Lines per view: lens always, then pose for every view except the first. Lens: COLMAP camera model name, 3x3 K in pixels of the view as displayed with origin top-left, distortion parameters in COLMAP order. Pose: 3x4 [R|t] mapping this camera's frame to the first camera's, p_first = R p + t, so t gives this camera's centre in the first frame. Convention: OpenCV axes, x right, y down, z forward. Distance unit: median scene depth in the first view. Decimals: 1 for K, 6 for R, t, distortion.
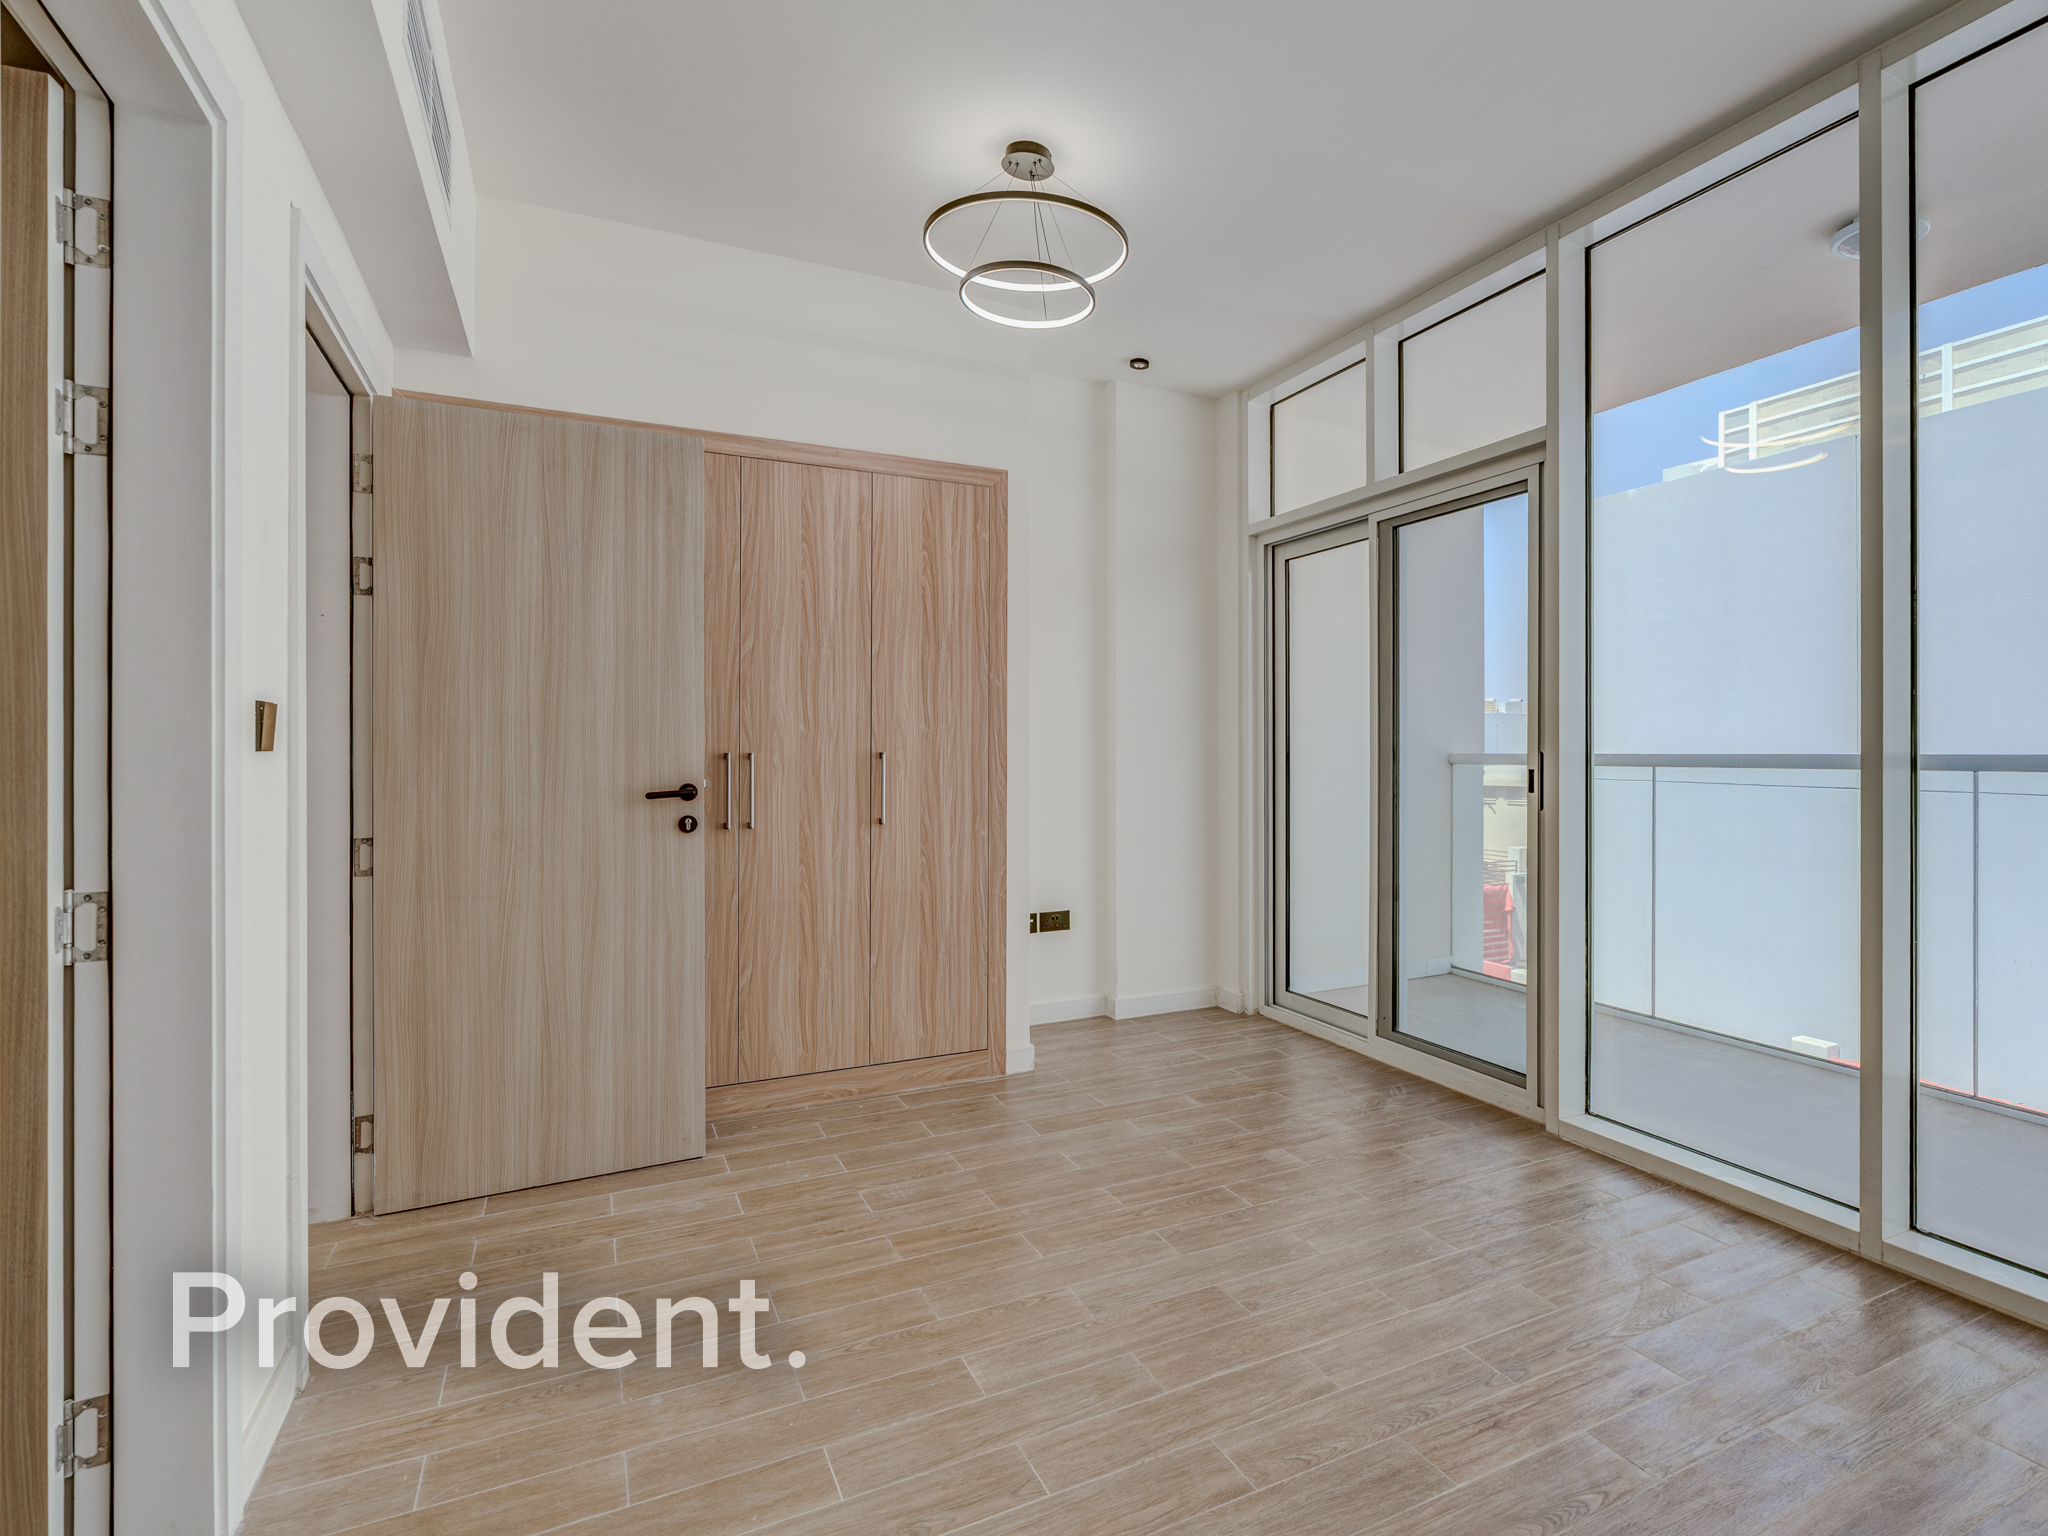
lens RADIAL K [[966.9, 0, 1024.9], [0, 966.9, 757.8], [0, 0, 1]] dist [-0.002615, -0.000410]
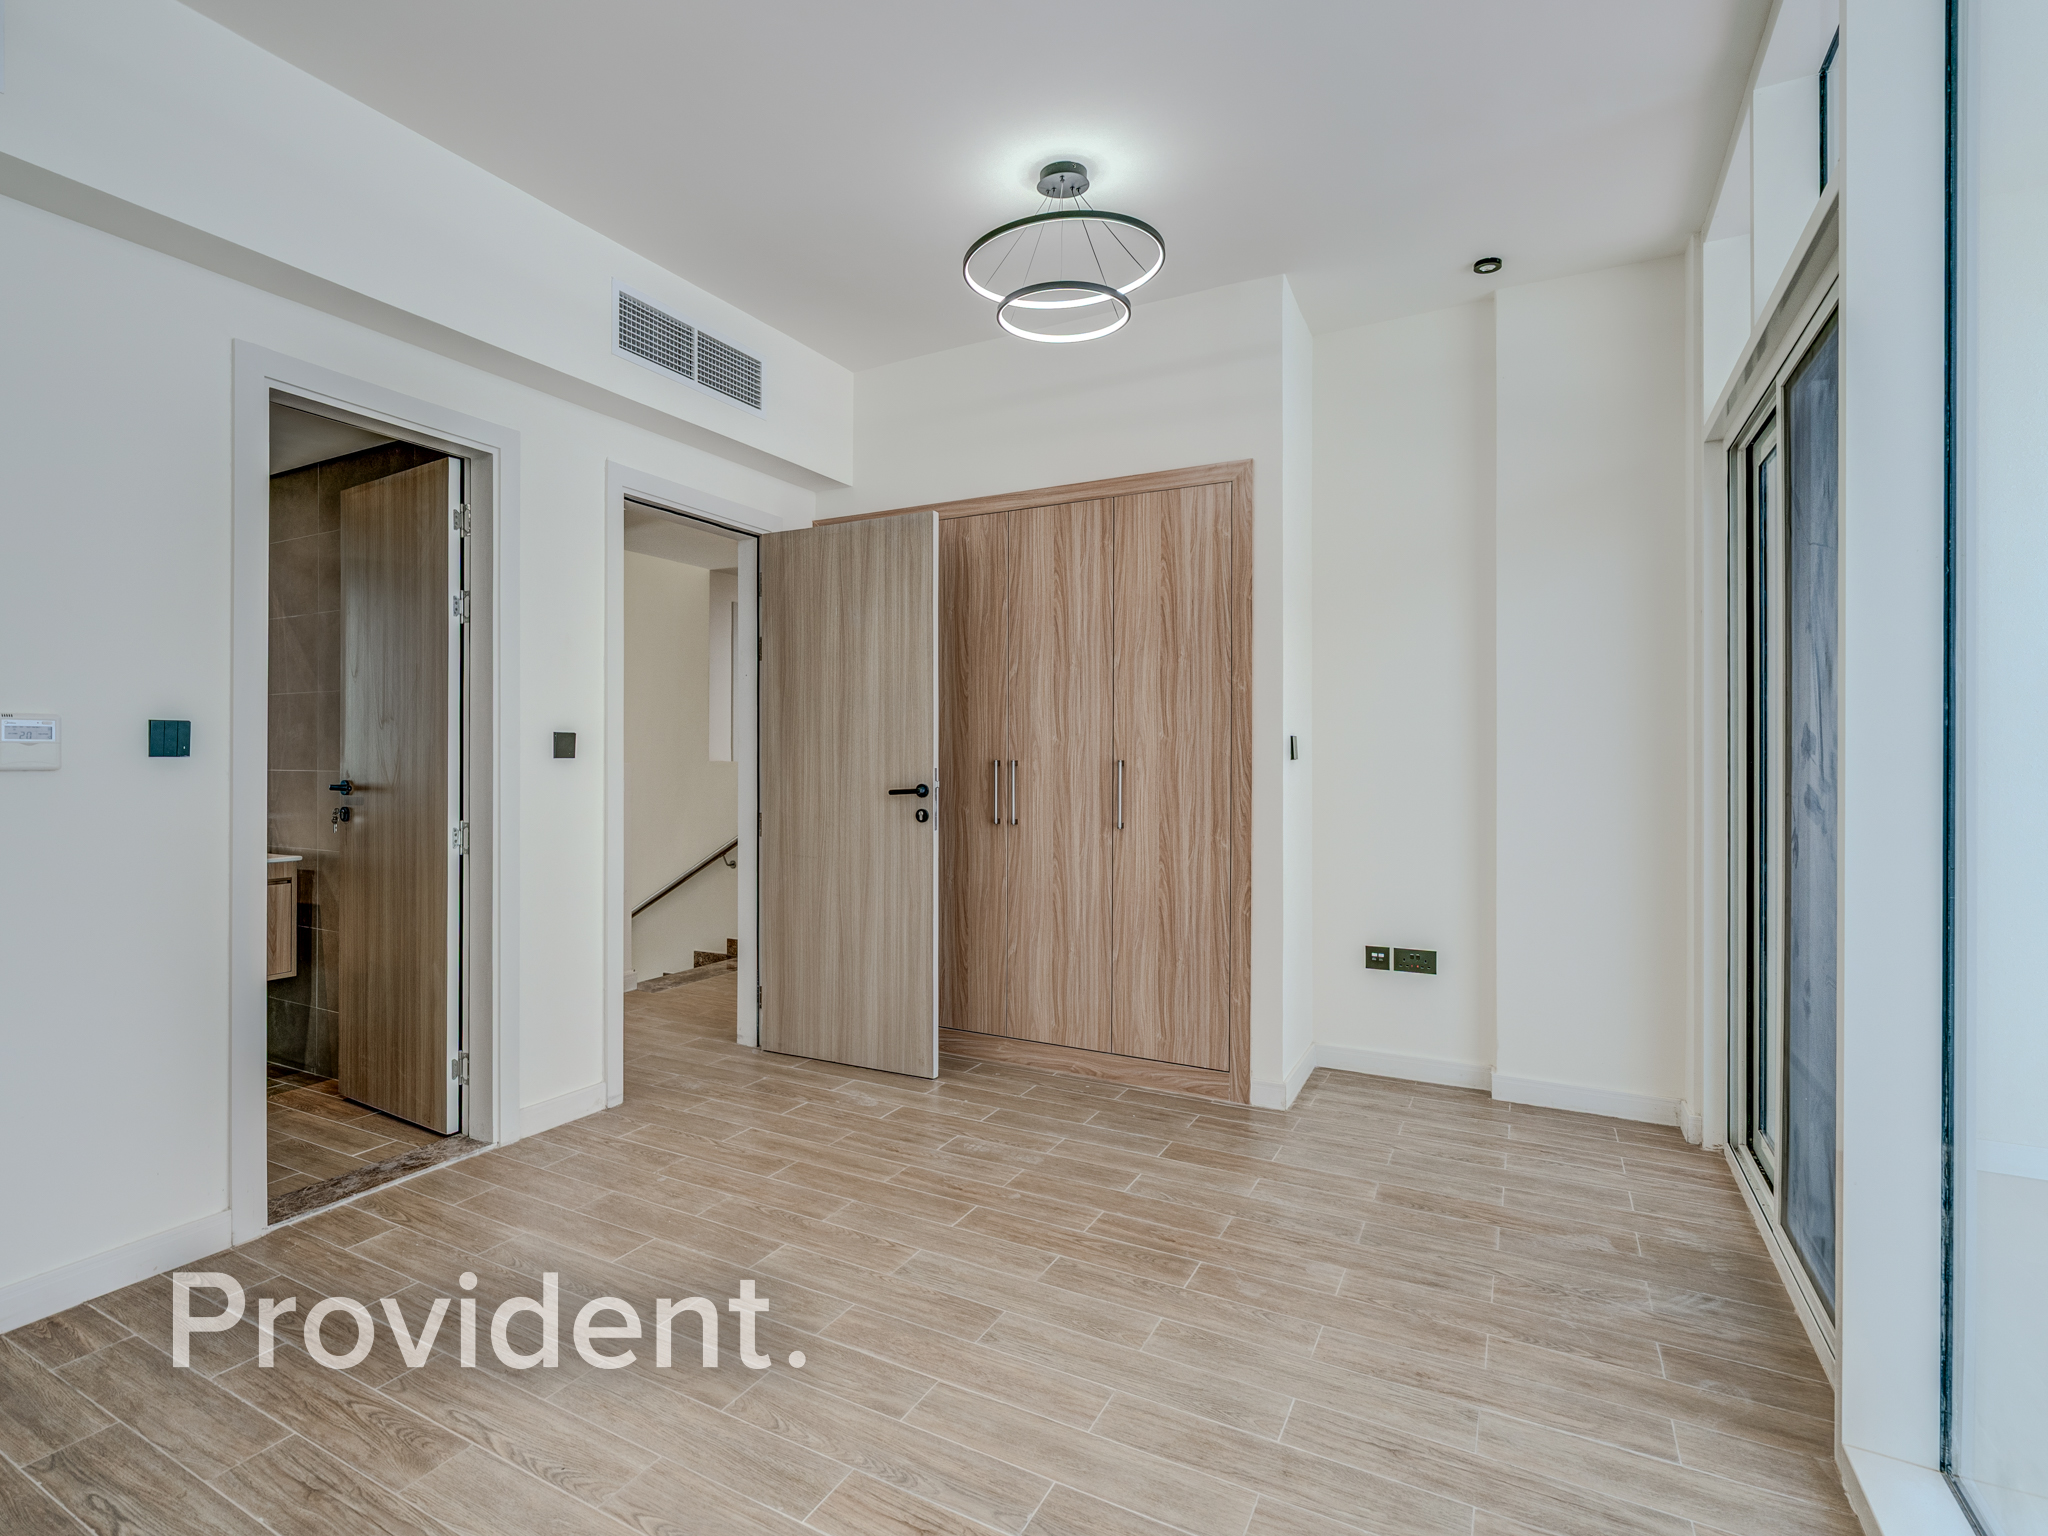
lens RADIAL K [[967.7, 0, 1024.0], [0, 967.7, 768.0], [0, 0, 1]] dist [-0.001086, 0.000406]
pose [[0.607258, 0.009857, -0.794443, 0.645872], [-0.007386, 0.999950, 0.006762, -0.003746], [0.794470, 0.001762, 0.607301, 0.281645]]
